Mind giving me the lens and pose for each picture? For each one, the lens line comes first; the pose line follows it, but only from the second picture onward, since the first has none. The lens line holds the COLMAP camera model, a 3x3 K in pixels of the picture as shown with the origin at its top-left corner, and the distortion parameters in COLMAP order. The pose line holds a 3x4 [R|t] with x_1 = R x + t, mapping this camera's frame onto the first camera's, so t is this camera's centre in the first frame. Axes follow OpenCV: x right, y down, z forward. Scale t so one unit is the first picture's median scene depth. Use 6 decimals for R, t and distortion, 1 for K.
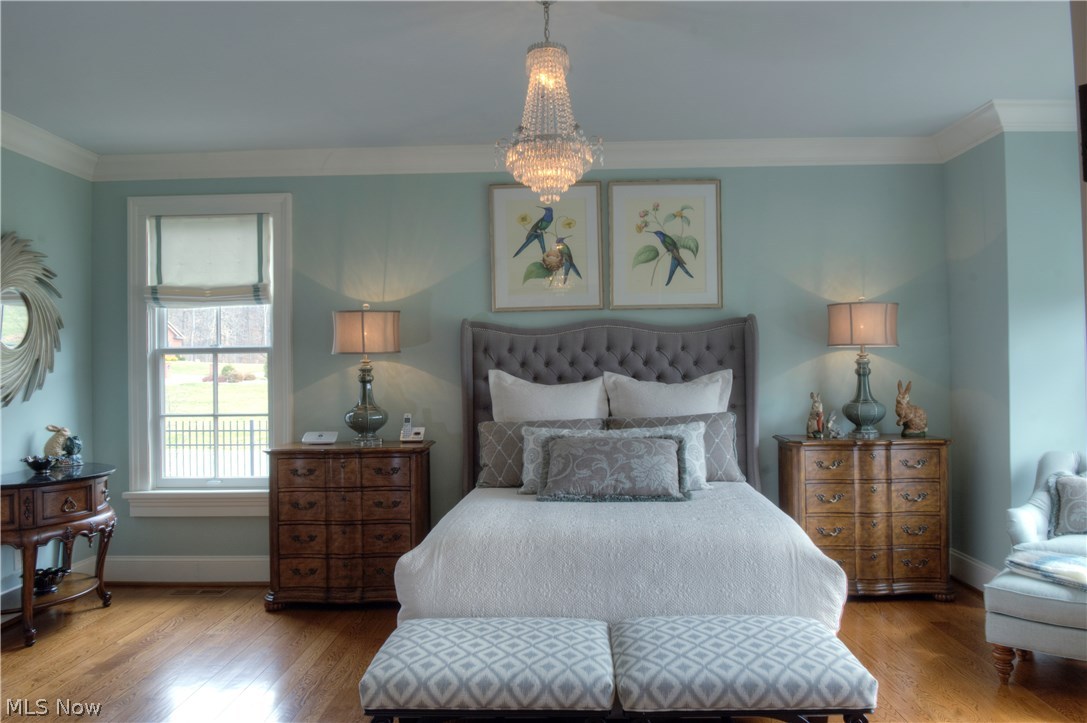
lens RADIAL K [[815.3, 0, 540.0], [0, 815.3, 363.0], [0, 0, 1]] dist [-0.026943, -0.008579]
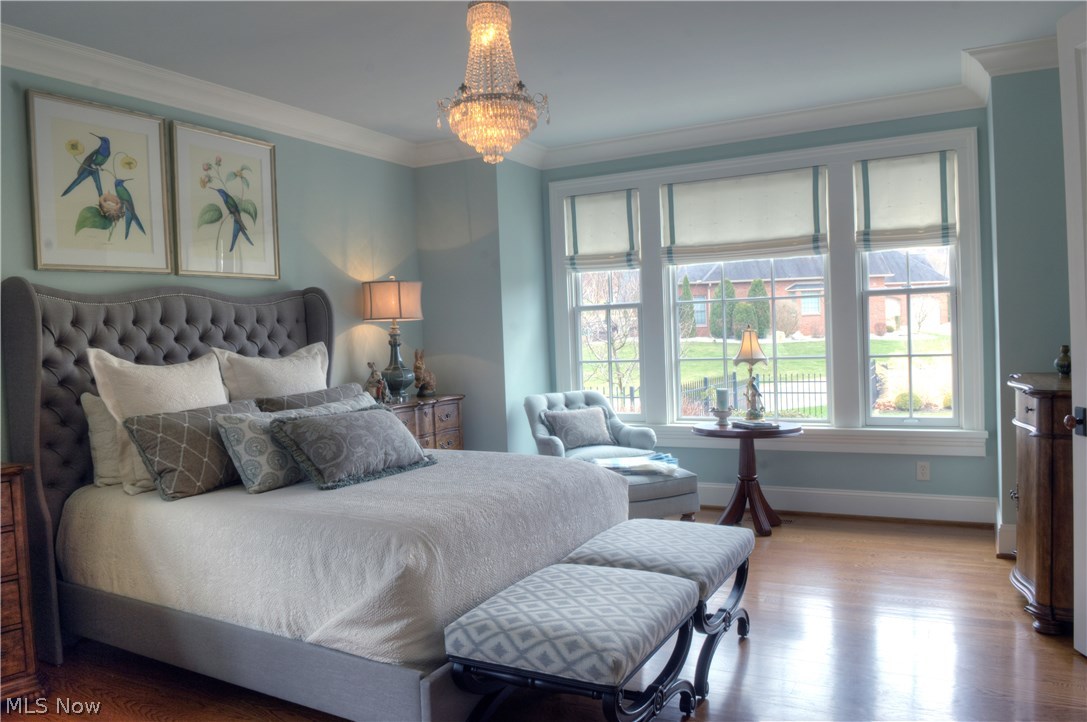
lens RADIAL K [[815.3, 0, 538.4], [0, 815.3, 362.2], [0, 0, 1]] dist [-0.026943, -0.008579]
pose [[0.447141, -0.038552, 0.893632, -0.497169], [0.025755, 0.999211, 0.030220, 0.008464], [-0.894092, 0.009503, 0.447782, 0.297315]]
